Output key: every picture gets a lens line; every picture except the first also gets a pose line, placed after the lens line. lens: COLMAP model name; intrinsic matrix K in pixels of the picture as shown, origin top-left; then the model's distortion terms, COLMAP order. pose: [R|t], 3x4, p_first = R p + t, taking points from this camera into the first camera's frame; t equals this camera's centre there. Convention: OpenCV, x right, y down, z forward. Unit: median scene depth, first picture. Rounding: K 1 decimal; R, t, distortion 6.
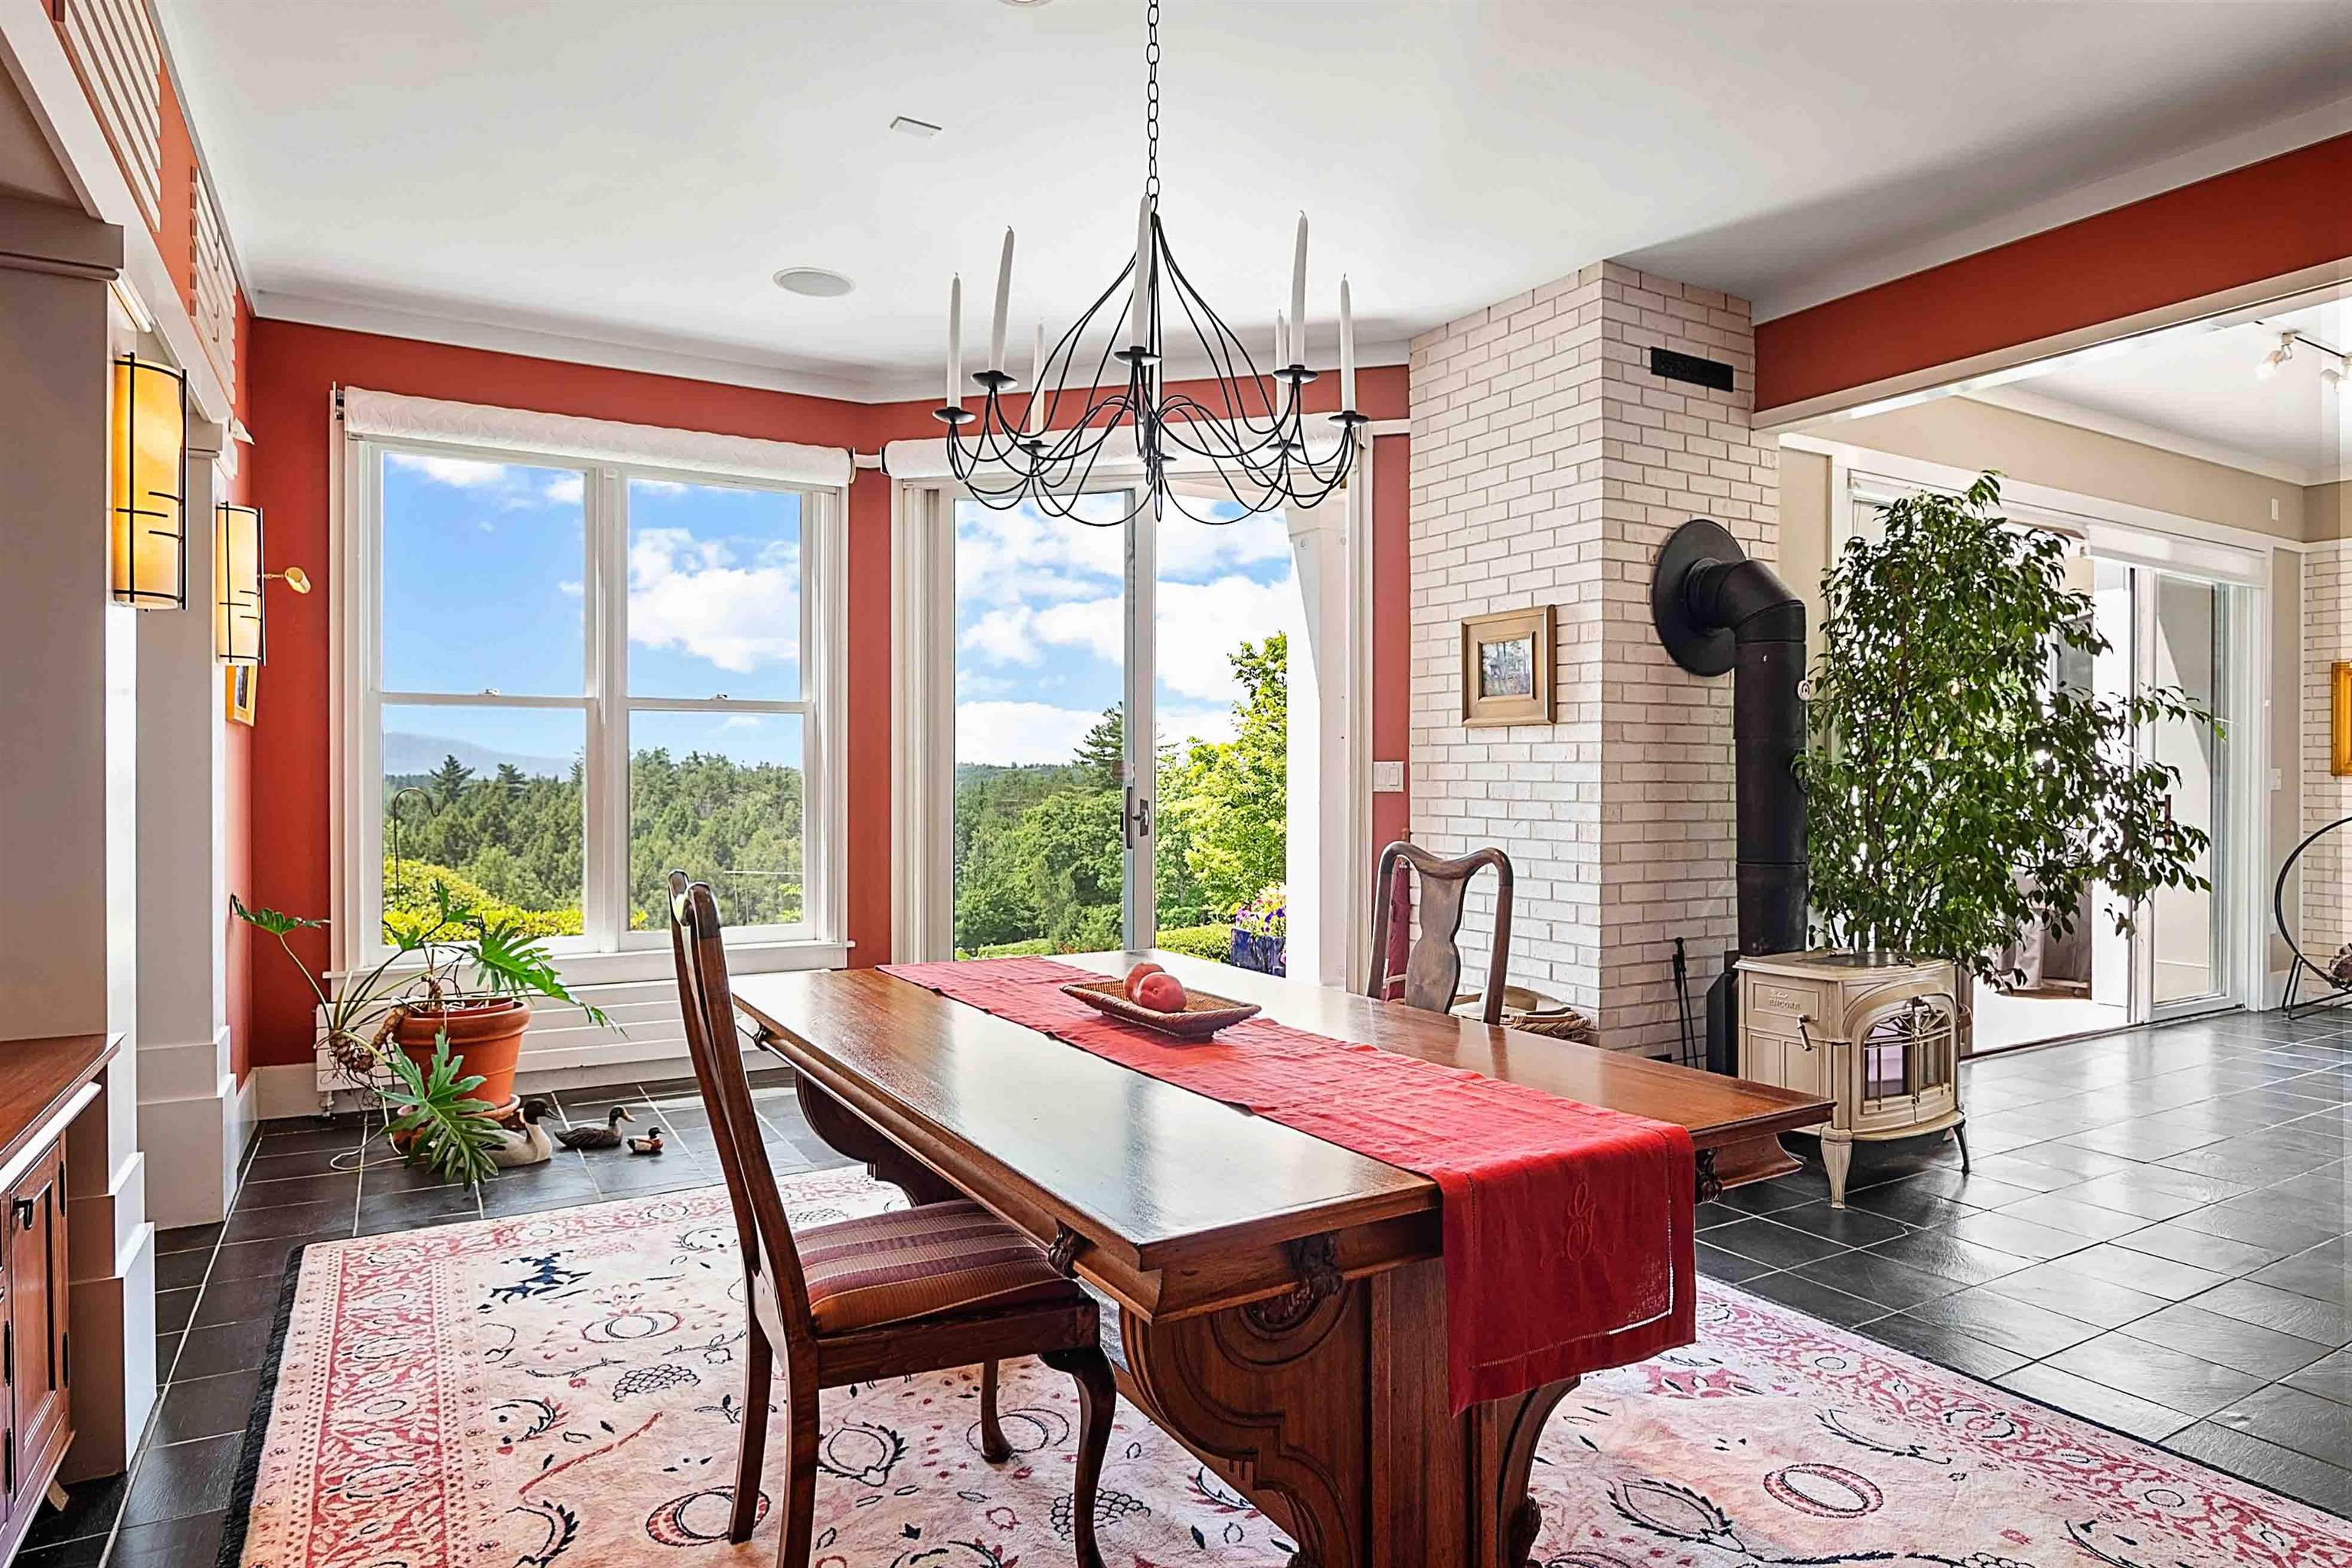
lens RADIAL K [[1333.3, 0, 1175.5], [0, 1333.3, 783.1], [0, 0, 1]] dist [0.002977, 0.000474]
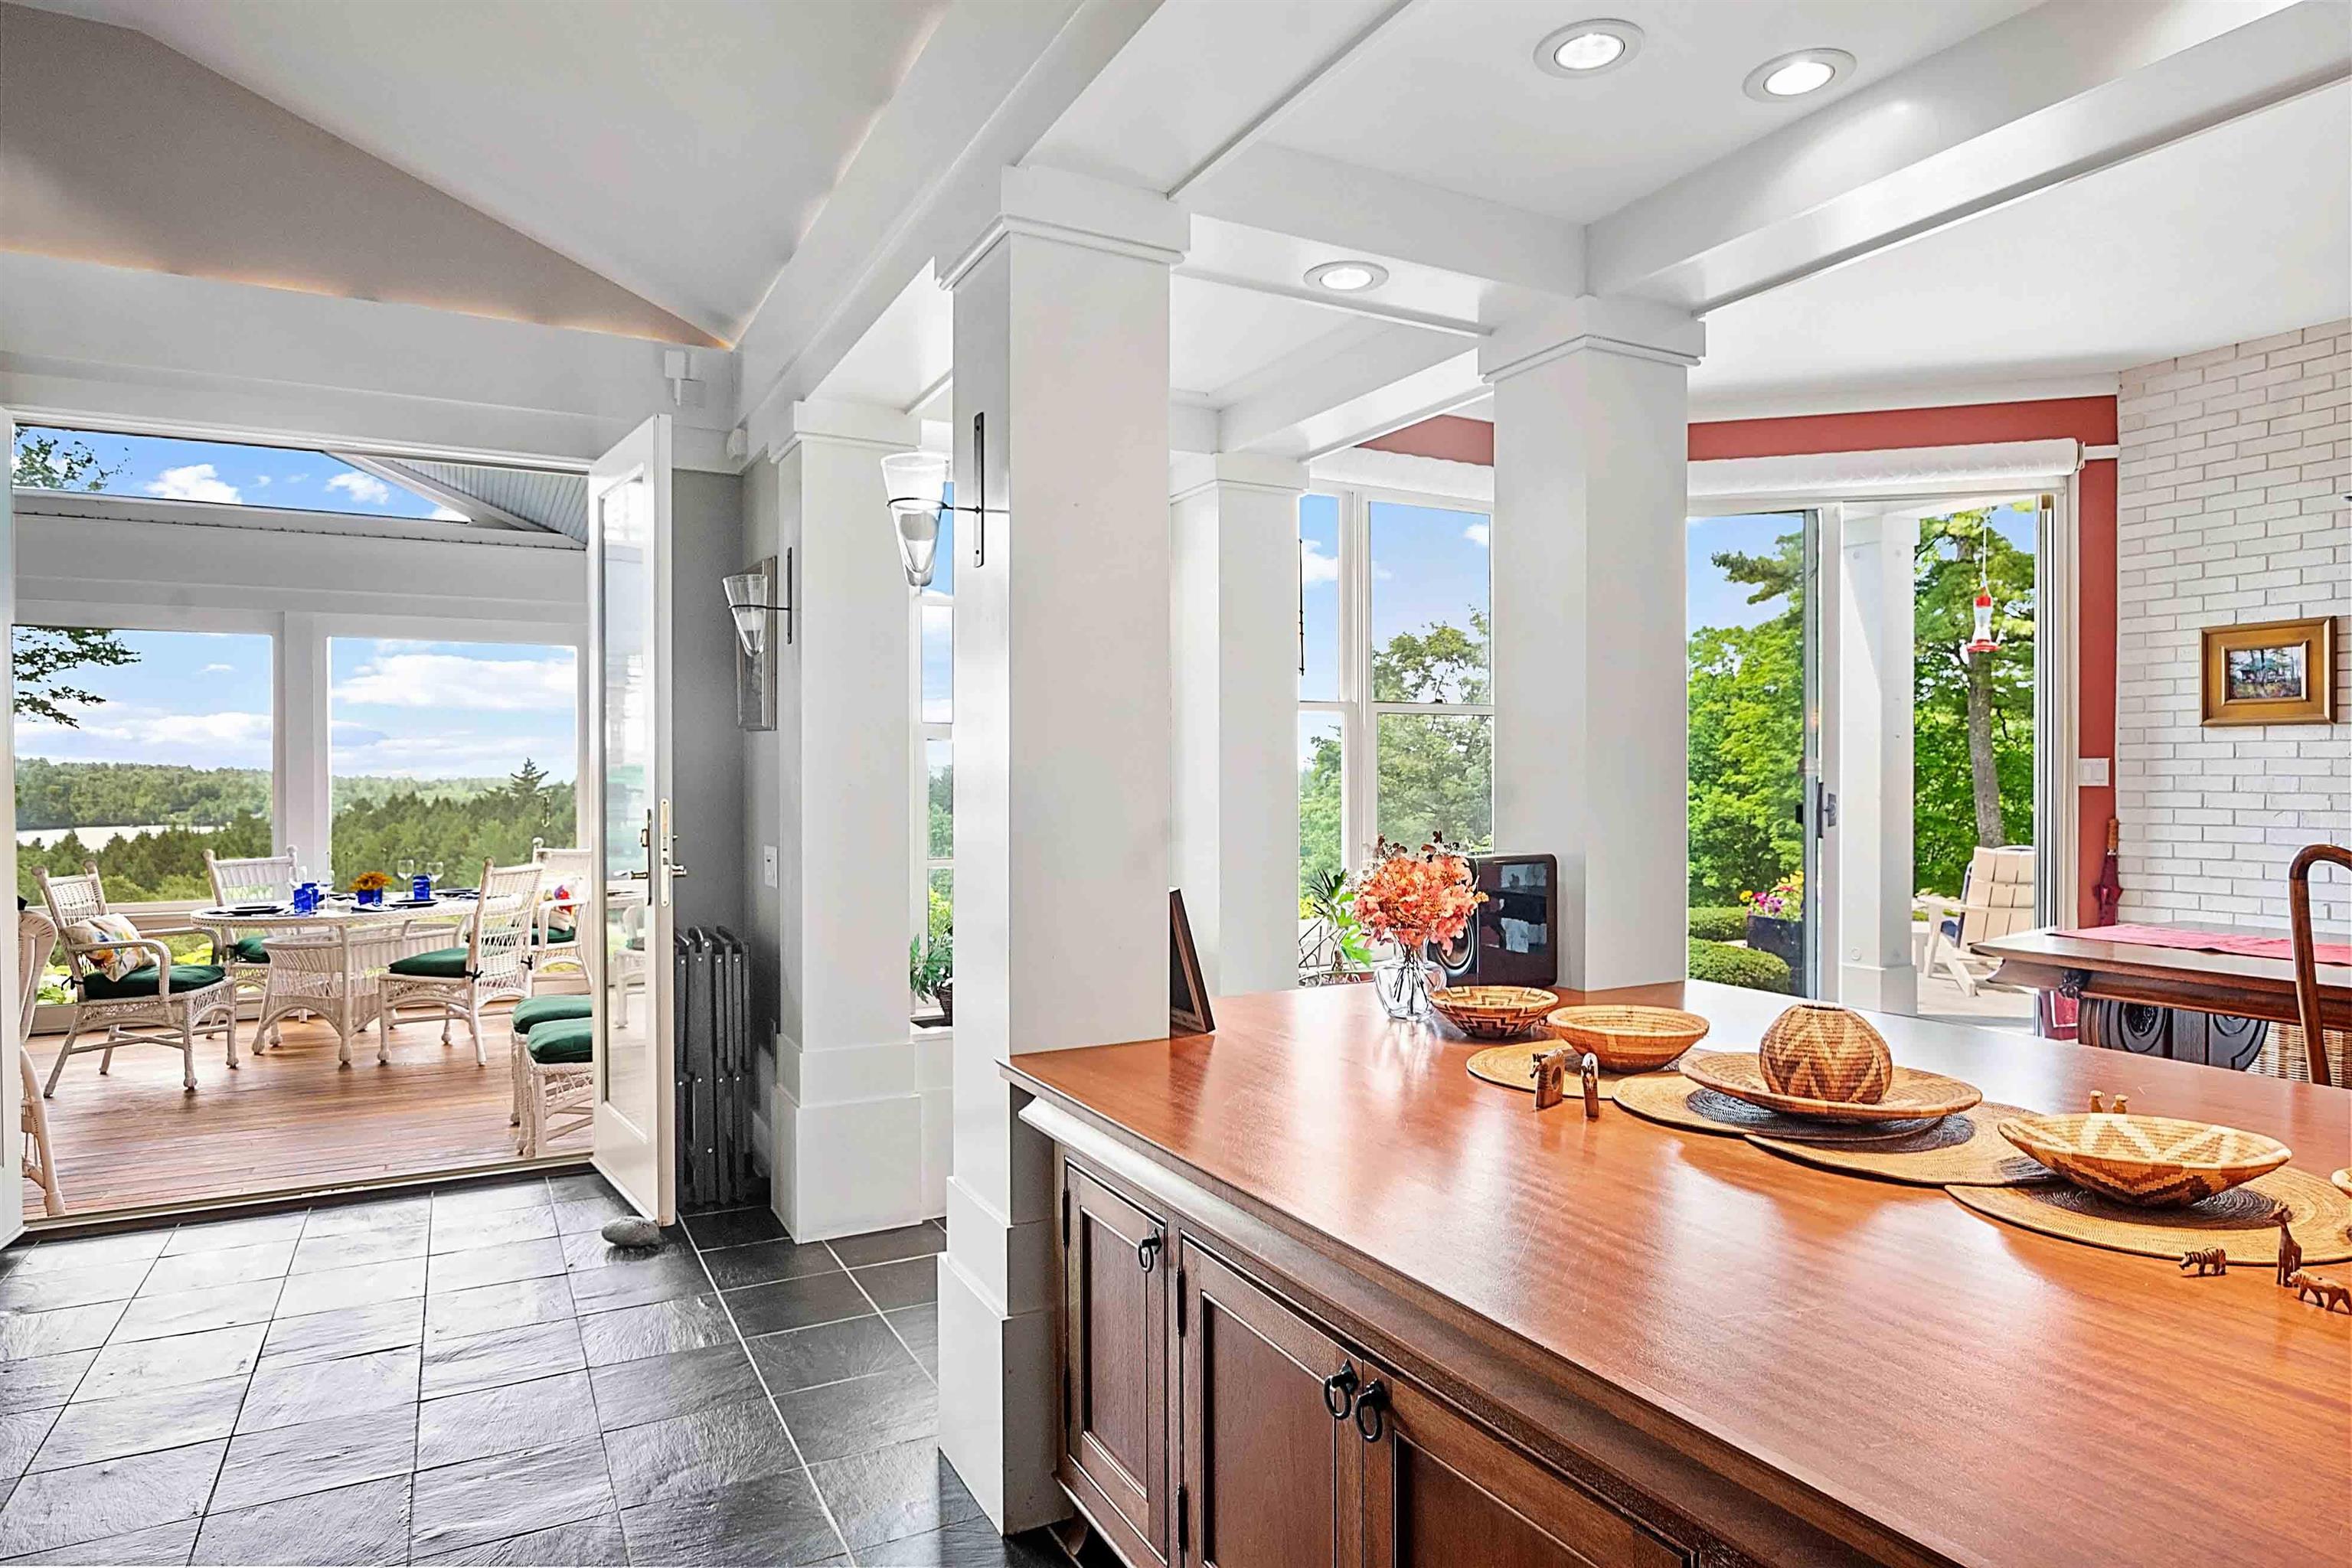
lens RADIAL K [[1333.3, 0, 1176.0], [0, 1333.3, 782.5], [0, 0, 1]] dist [0.002977, 0.000474]
pose [[0.999394, -0.002932, -0.034678, -0.600212], [0.002911, 0.999996, -0.000644, 0.002528], [0.034679, 0.000543, 0.999398, -0.134420]]
